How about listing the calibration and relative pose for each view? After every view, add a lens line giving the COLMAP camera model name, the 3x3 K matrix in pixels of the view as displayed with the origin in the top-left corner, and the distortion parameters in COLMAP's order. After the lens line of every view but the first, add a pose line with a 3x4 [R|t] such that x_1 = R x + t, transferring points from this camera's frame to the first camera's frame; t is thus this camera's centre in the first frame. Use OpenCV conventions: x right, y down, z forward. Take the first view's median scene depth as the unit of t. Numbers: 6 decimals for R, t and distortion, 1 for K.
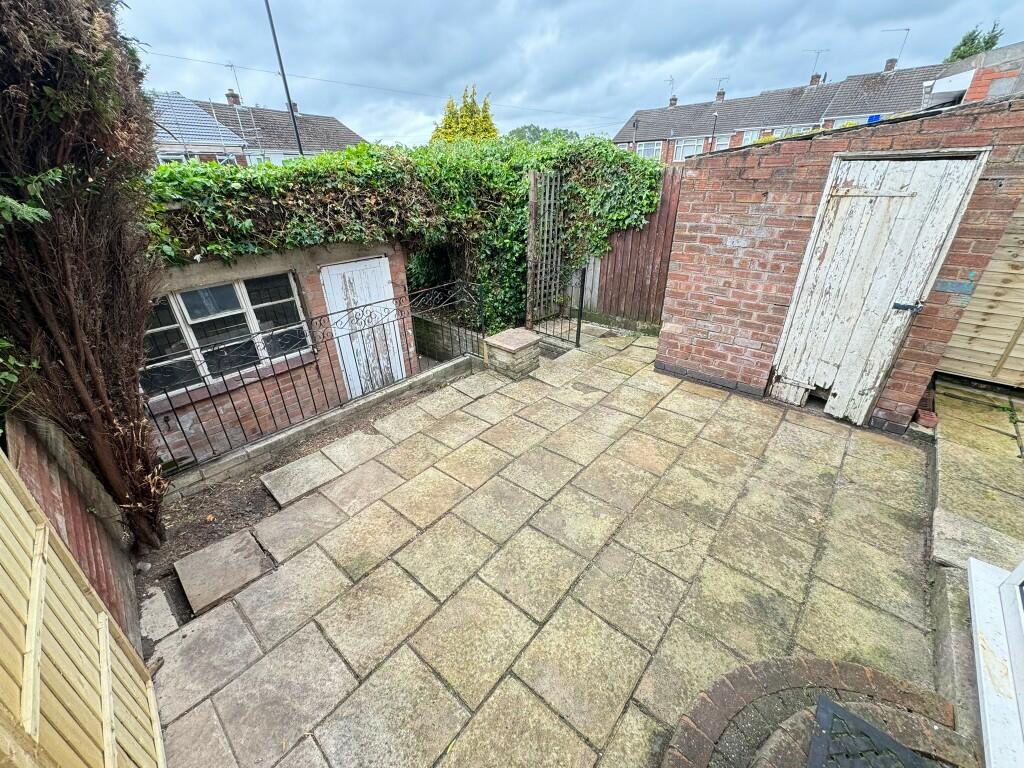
lens RADIAL K [[408.1, 0, 516.8], [0, 408.1, 381.9], [0, 0, 1]] dist [-0.002460, 0.000691]
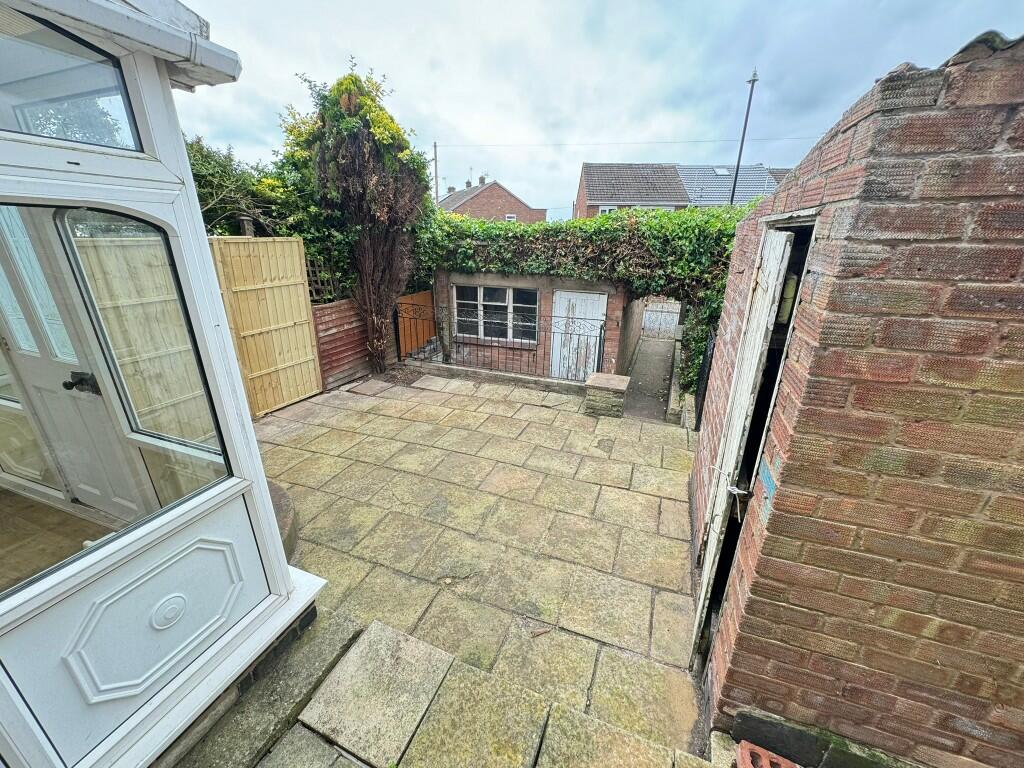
lens RADIAL K [[408.1, 0, 512.9], [0, 408.1, 384.5], [0, 0, 1]] dist [-0.002460, 0.000691]
pose [[0.350626, 0.352094, -0.867808, 0.957424], [-0.445697, 0.877705, 0.176032, -0.200277], [0.823660, 0.325058, 0.464673, 0.350026]]
